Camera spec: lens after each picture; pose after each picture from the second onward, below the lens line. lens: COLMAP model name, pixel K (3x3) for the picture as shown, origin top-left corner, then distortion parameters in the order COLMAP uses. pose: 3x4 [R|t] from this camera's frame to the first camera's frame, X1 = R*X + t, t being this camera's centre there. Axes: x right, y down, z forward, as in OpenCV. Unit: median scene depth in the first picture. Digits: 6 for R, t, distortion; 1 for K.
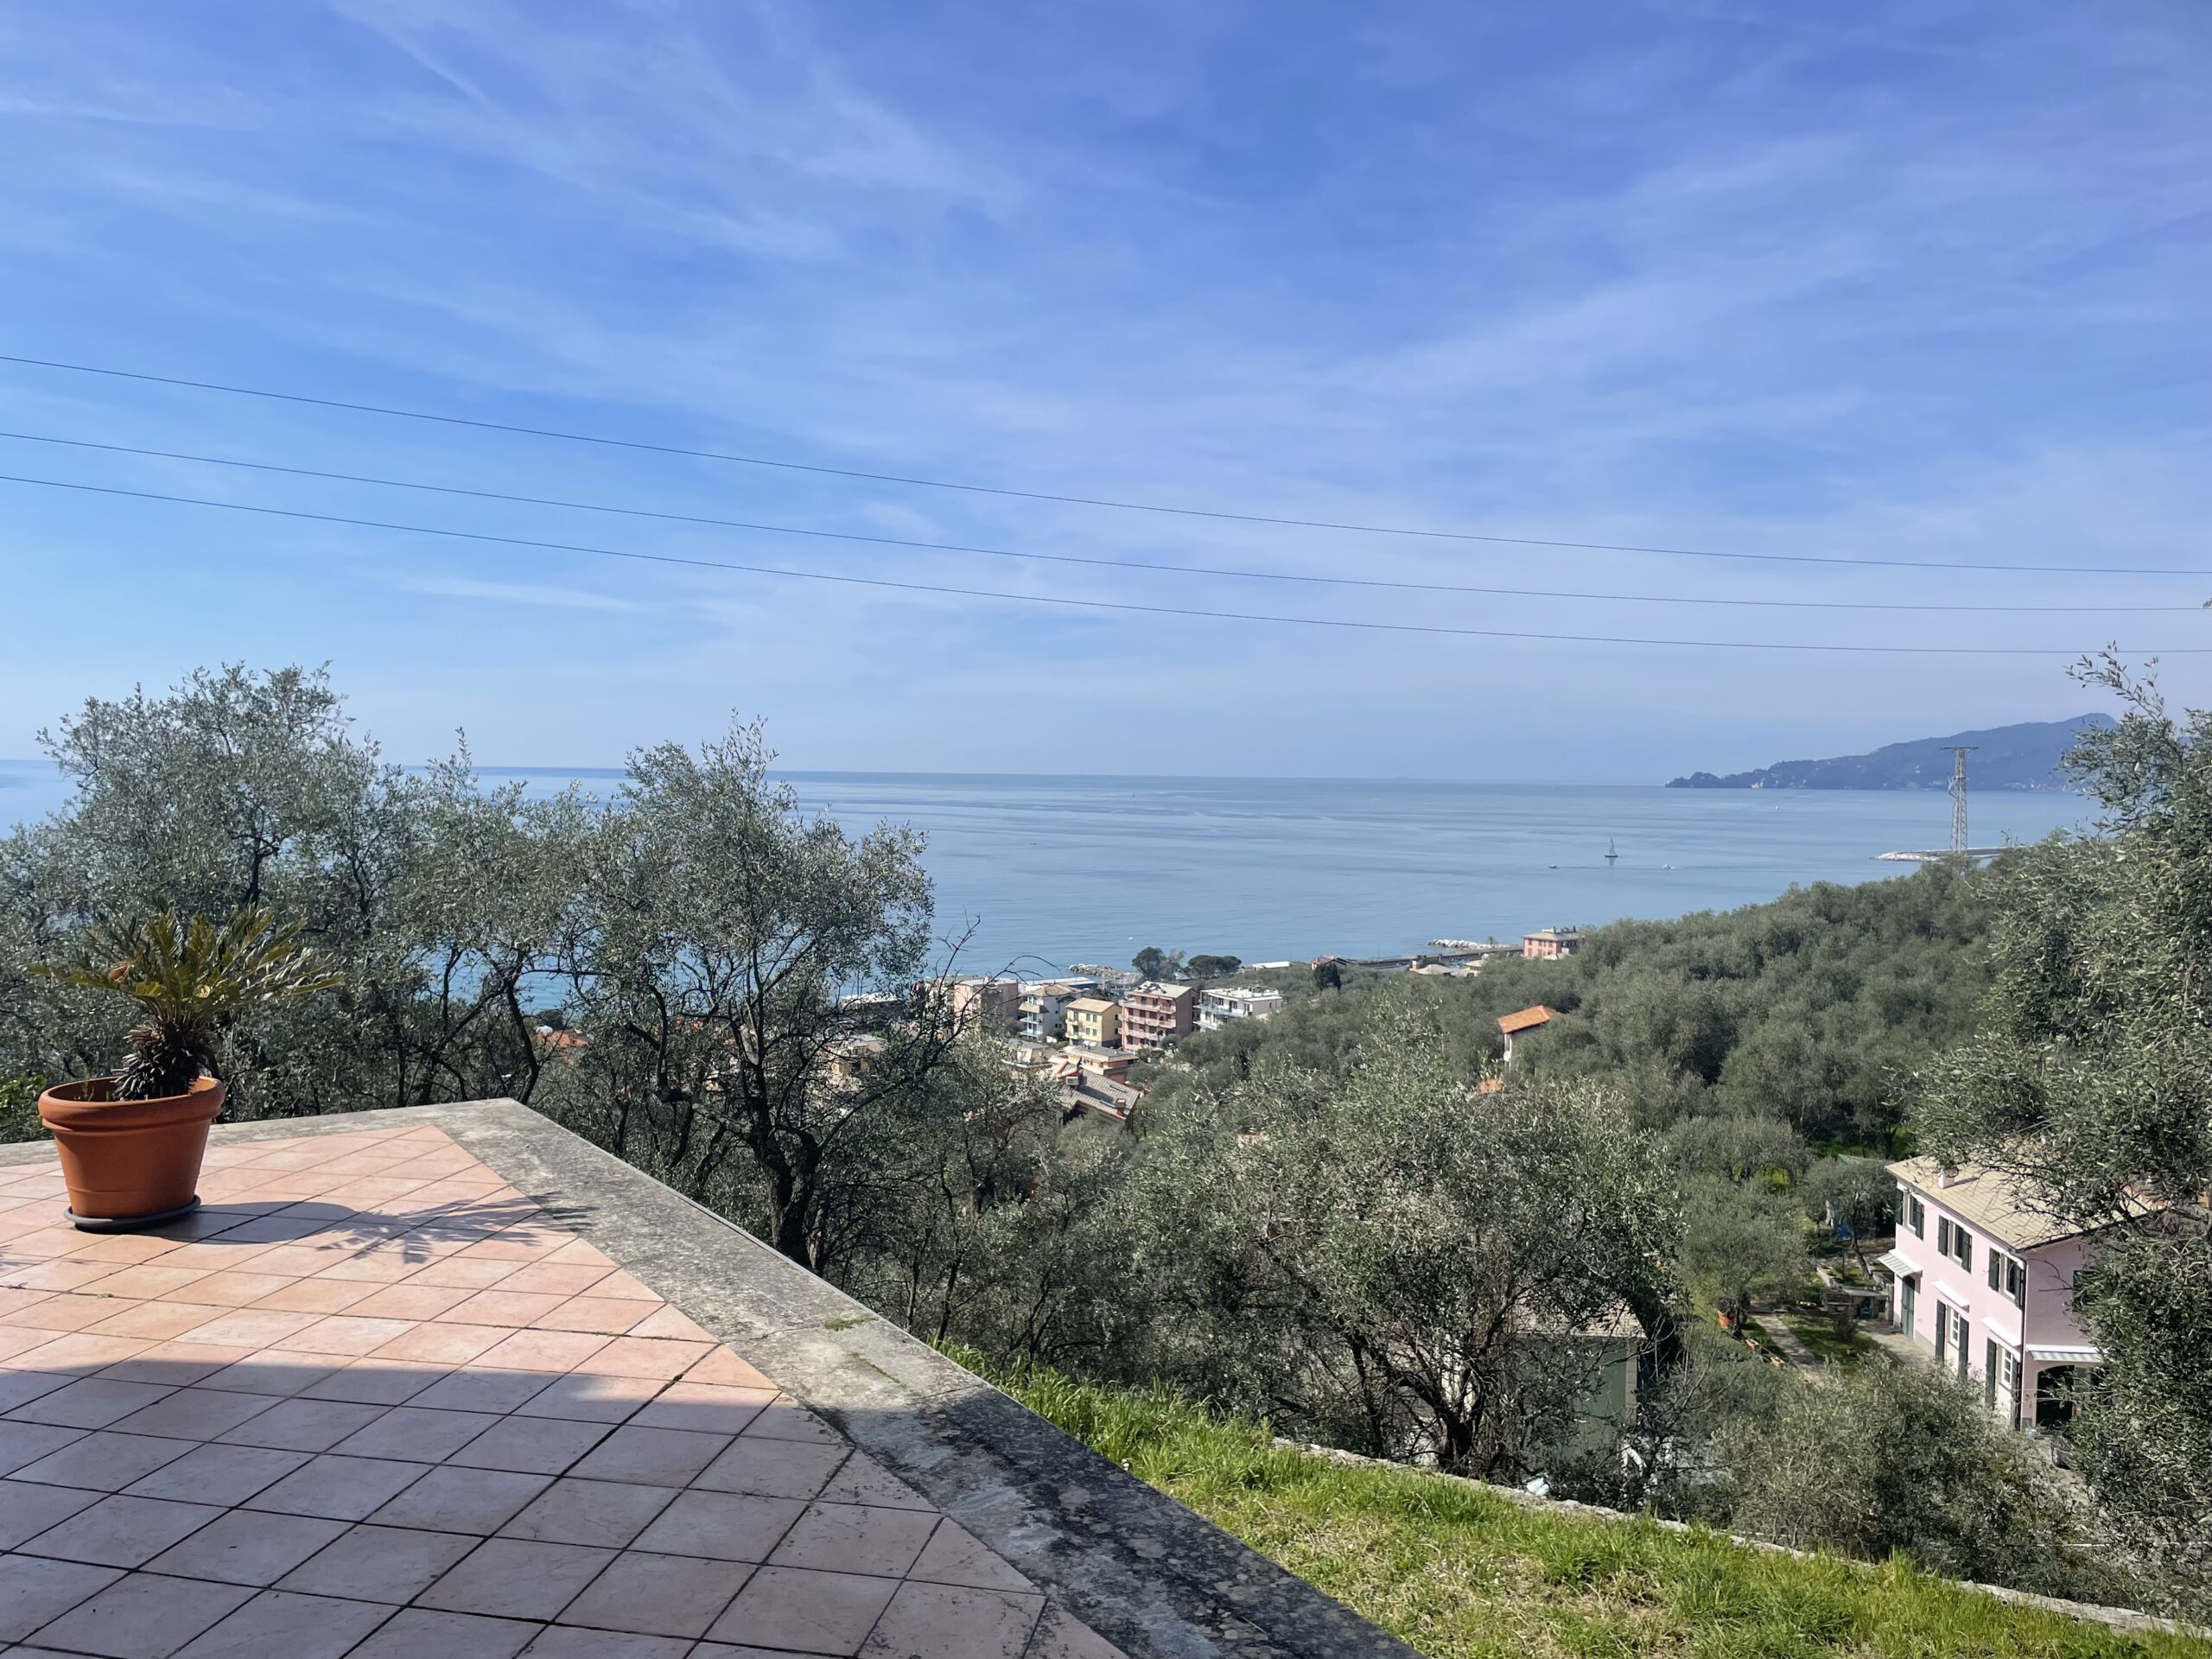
lens RADIAL K [[1677.7, 0, 1104.3], [0, 1677.7, 848.4], [0, 0, 1]] dist [0.101594, -0.132529]
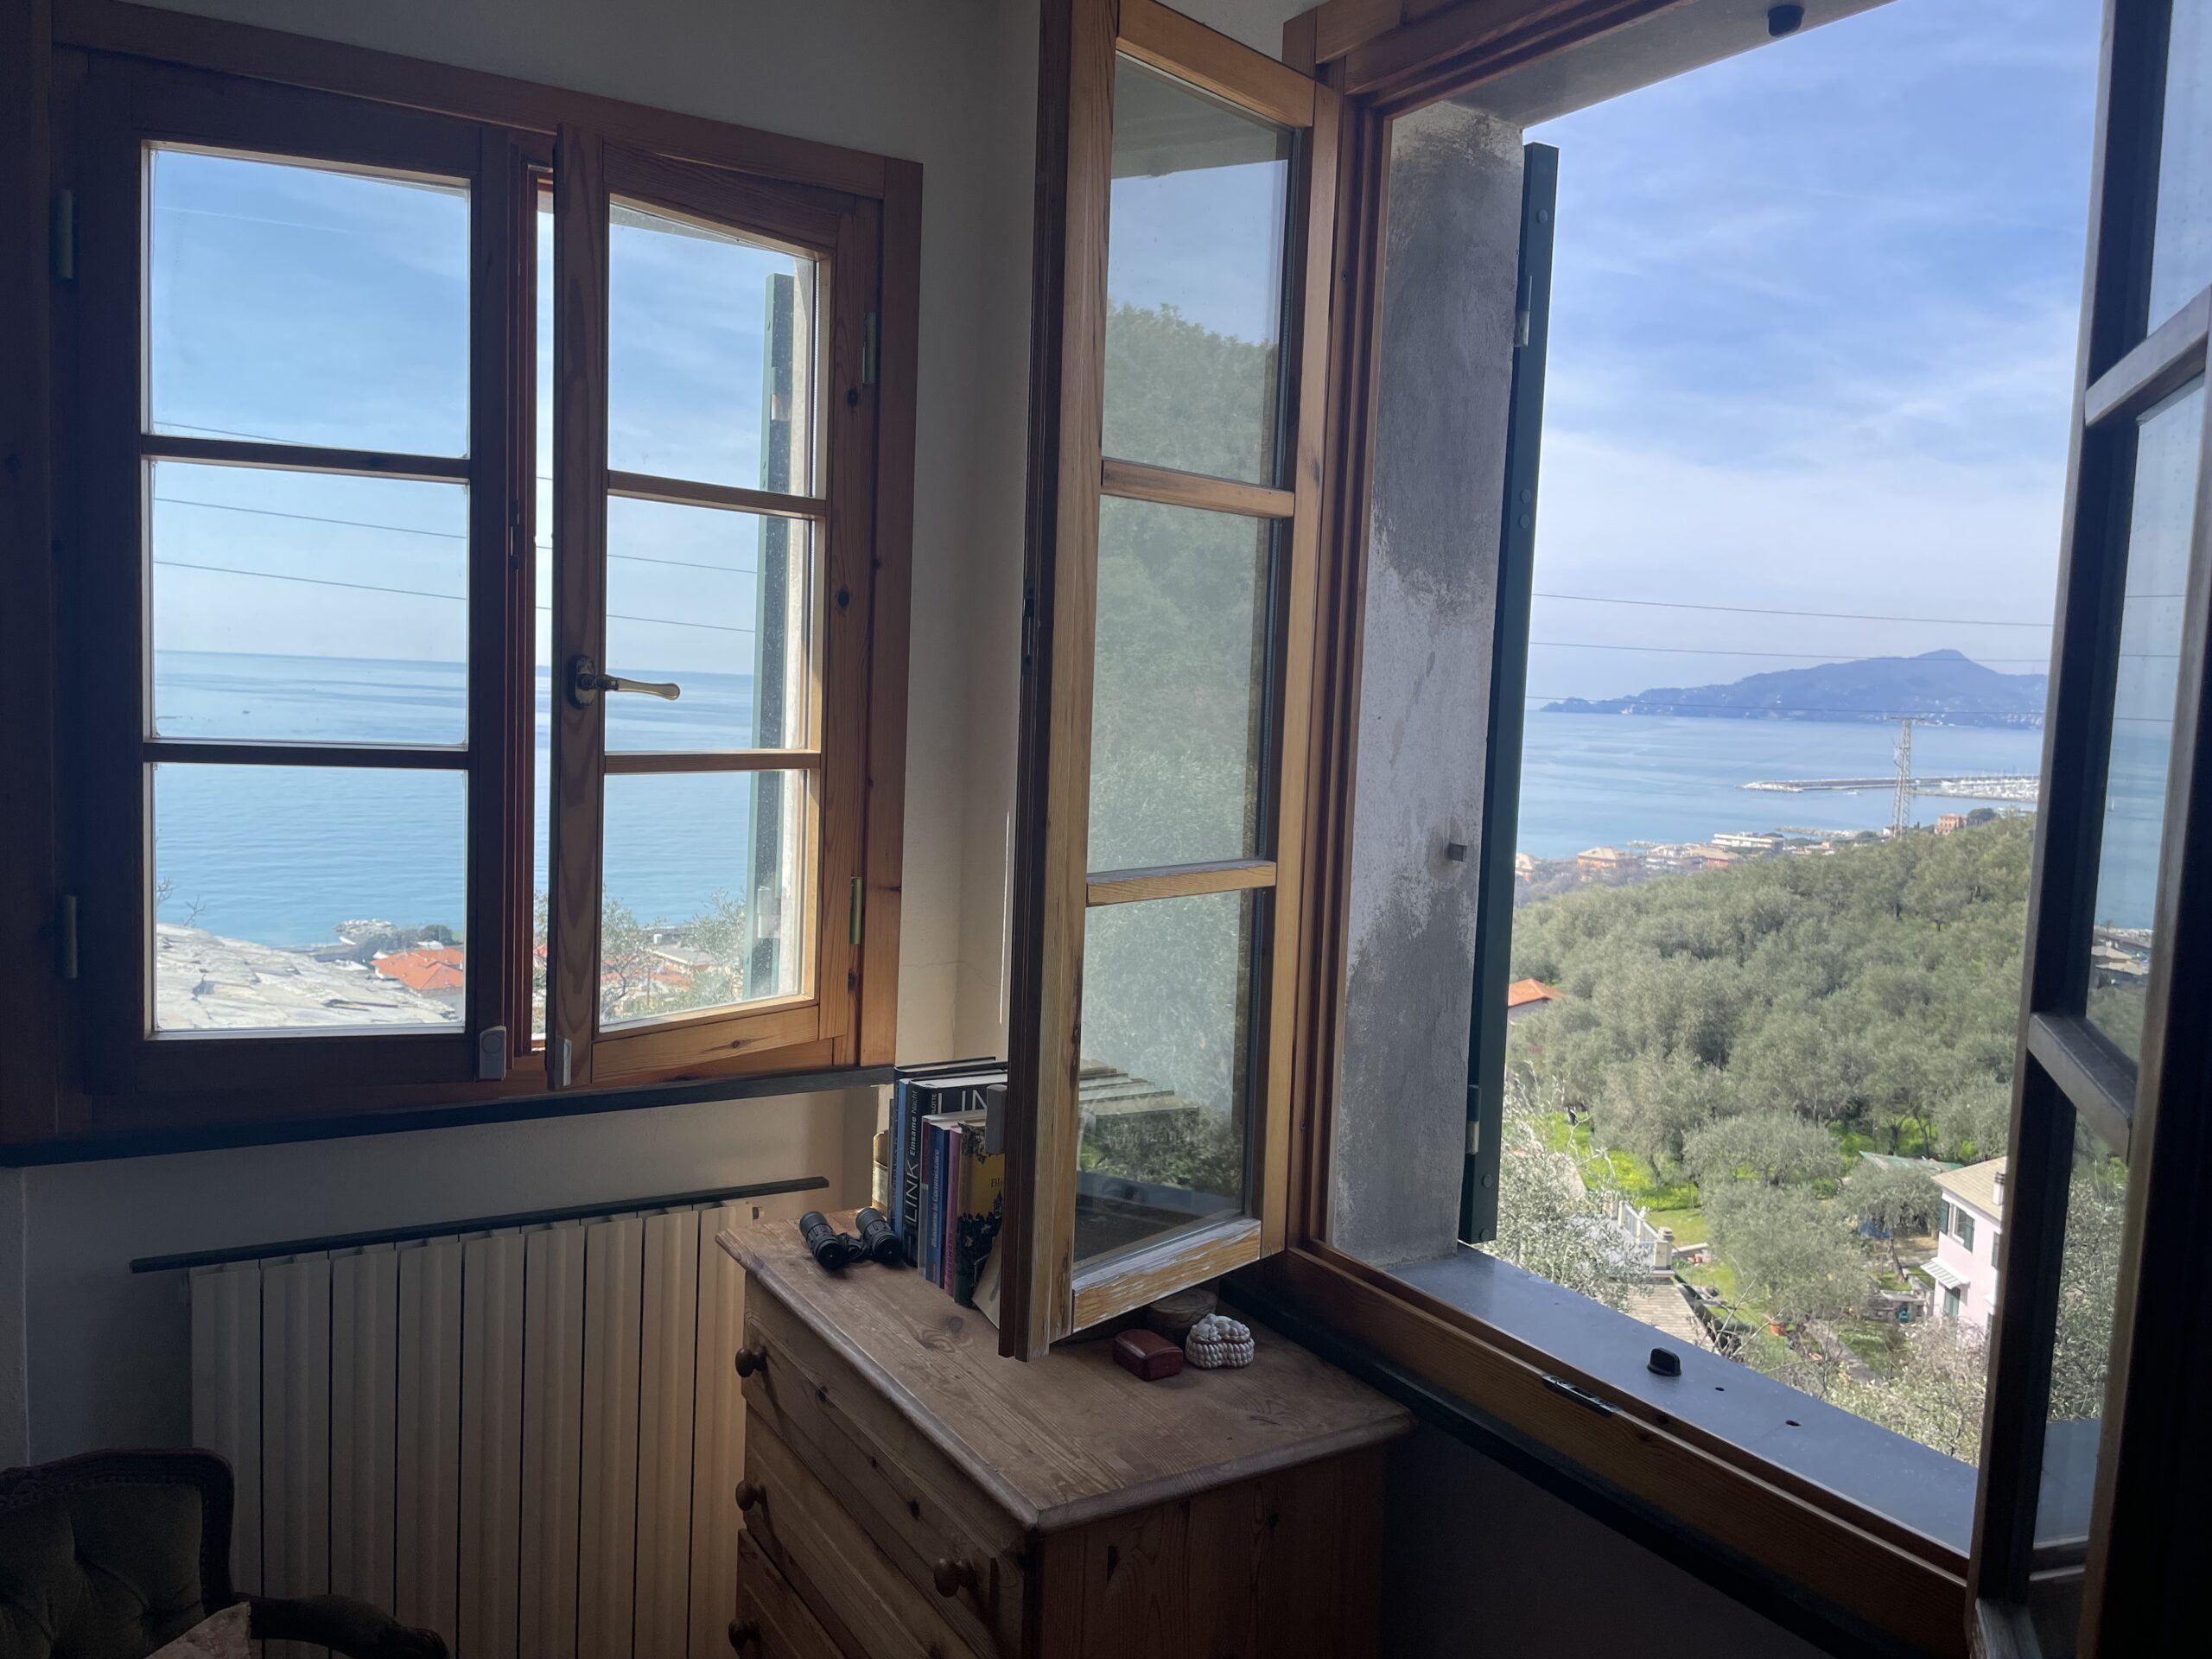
lens RADIAL K [[1679.5, 0, 1115.7], [0, 1679.5, 816.9], [0, 0, 1]] dist [0.100543, -0.140769]
pose [[0.996549, 0.016619, 0.081321, -0.087855], [-0.019496, 0.999208, 0.034702, -0.041672], [-0.080680, -0.036168, 0.996084, 0.020686]]
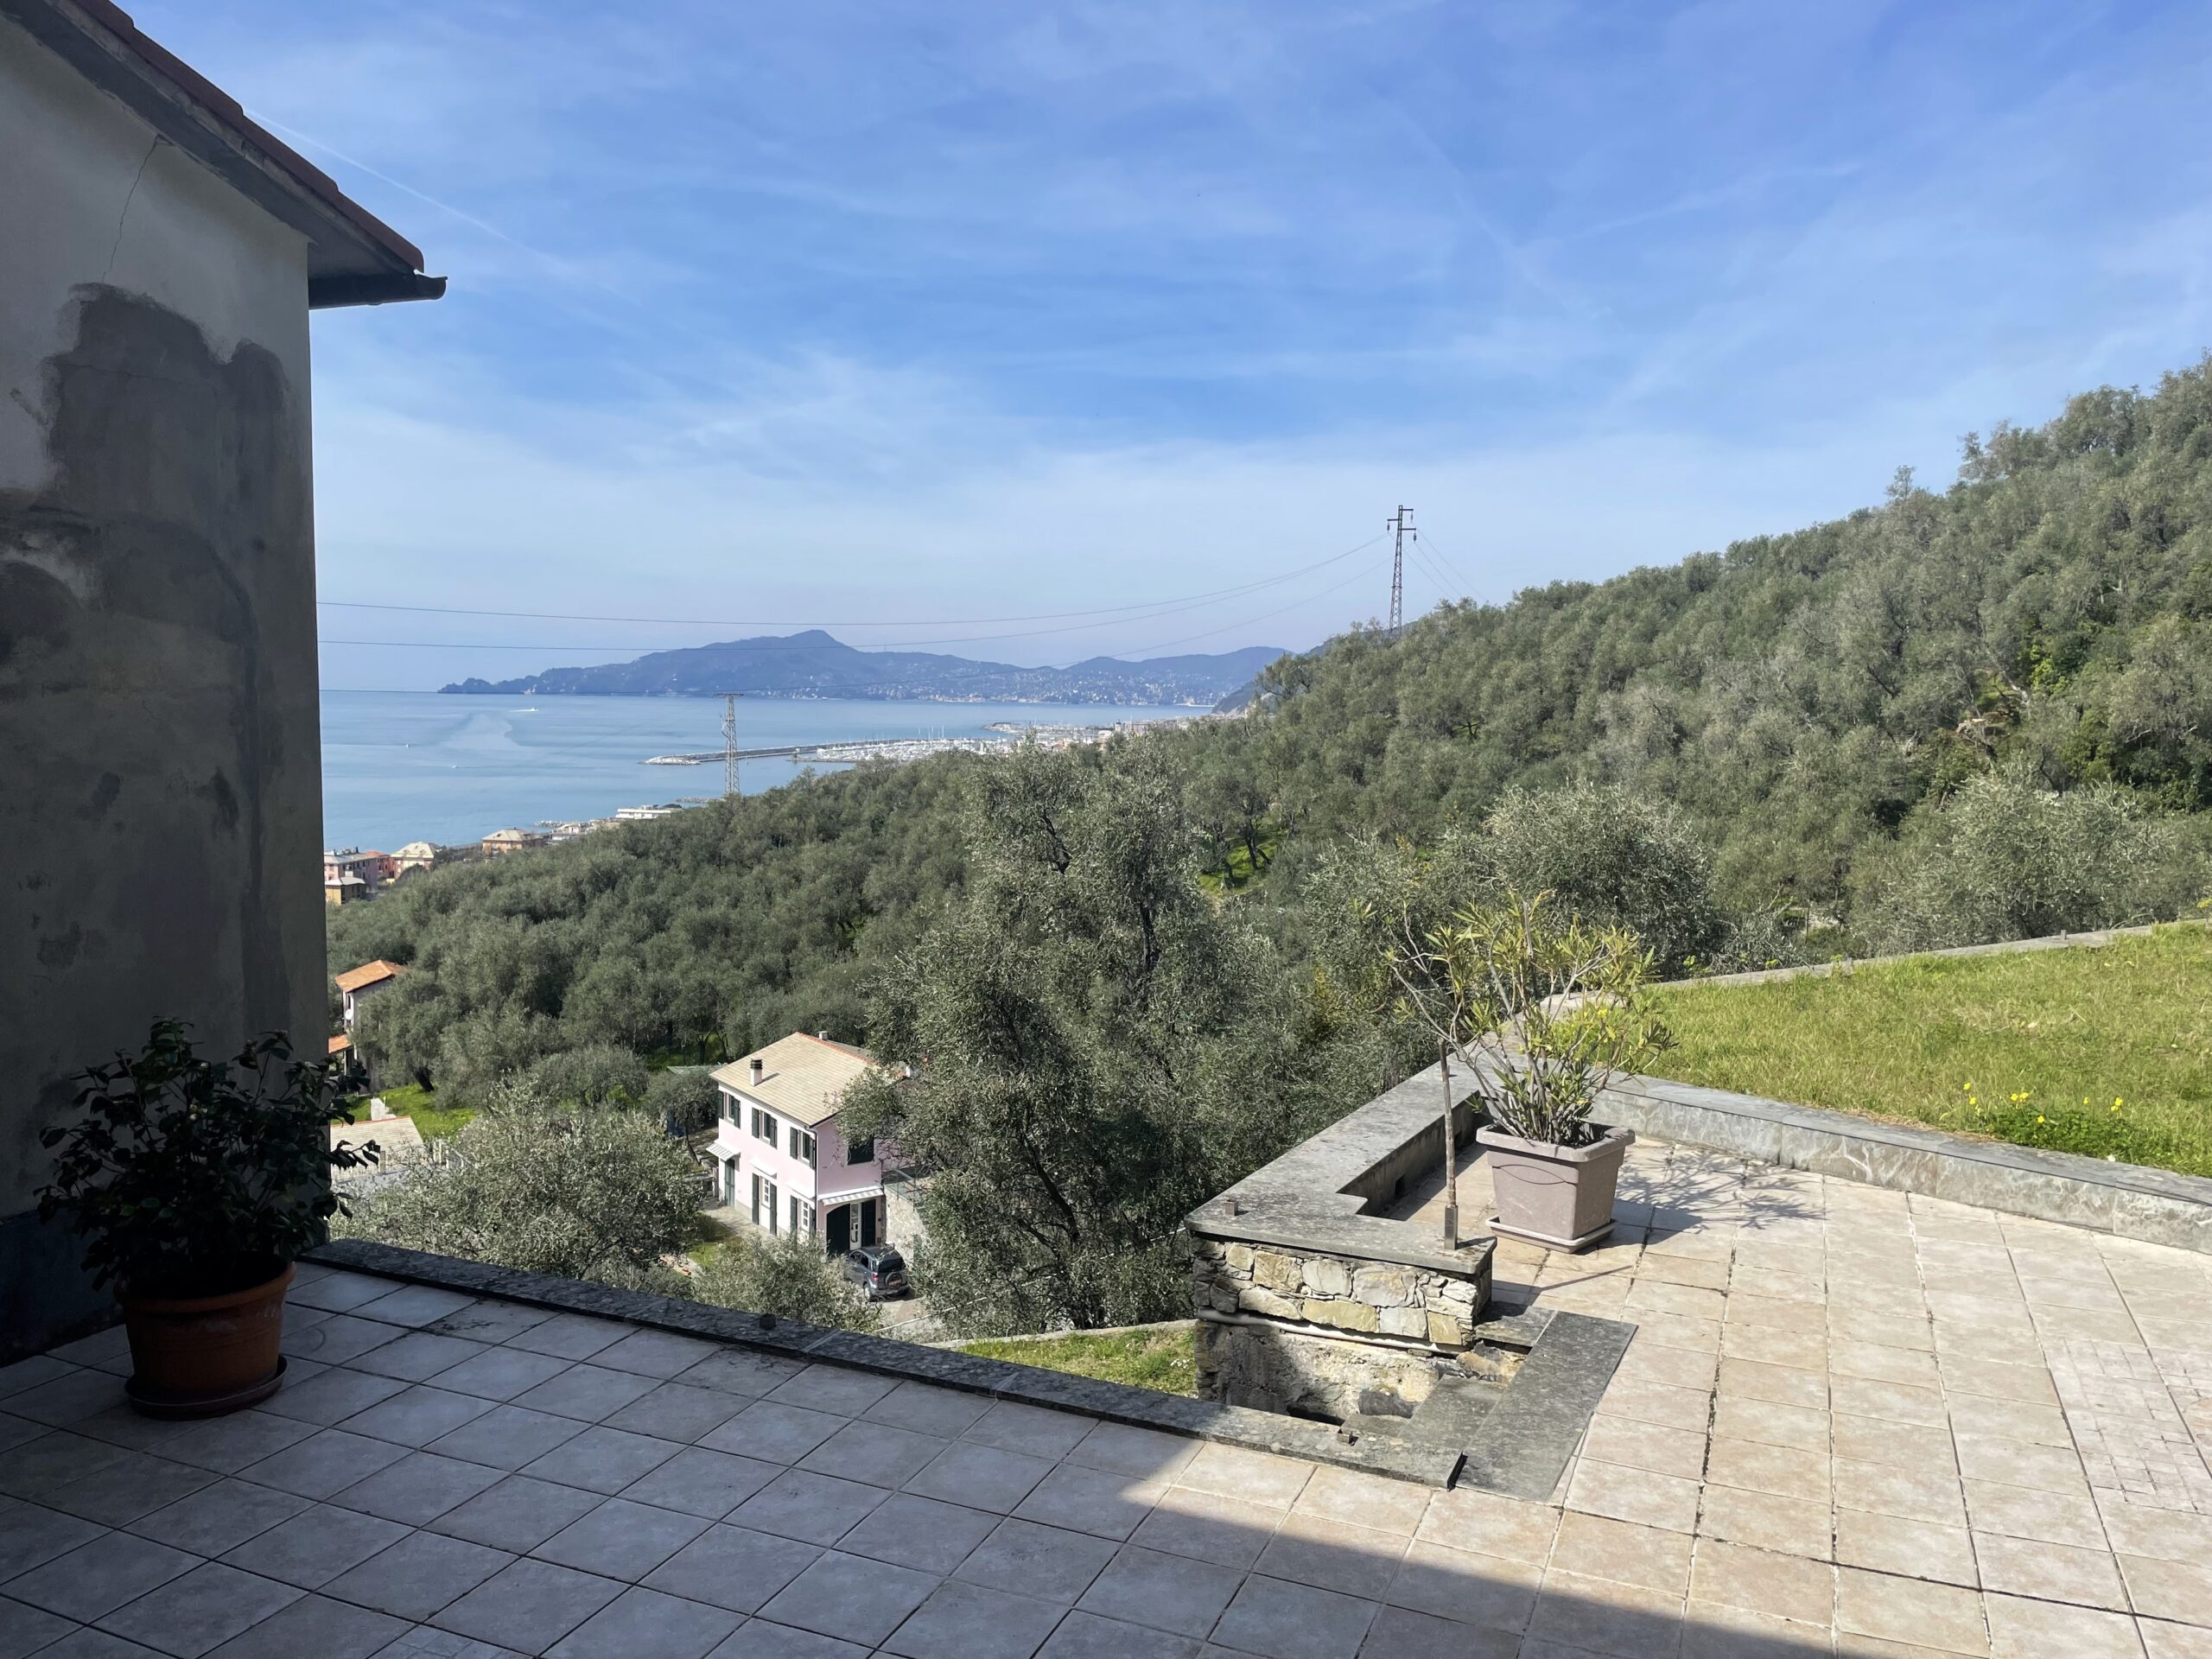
lens RADIAL K [[1679.5, 0, 1115.7], [0, 1679.5, 816.9], [0, 0, 1]] dist [0.100543, -0.140769]
pose [[0.764413, -0.053379, 0.642514, -0.072630], [0.028049, 0.998377, 0.049573, -0.039784], [-0.644117, -0.019872, 0.764669, -0.095228]]
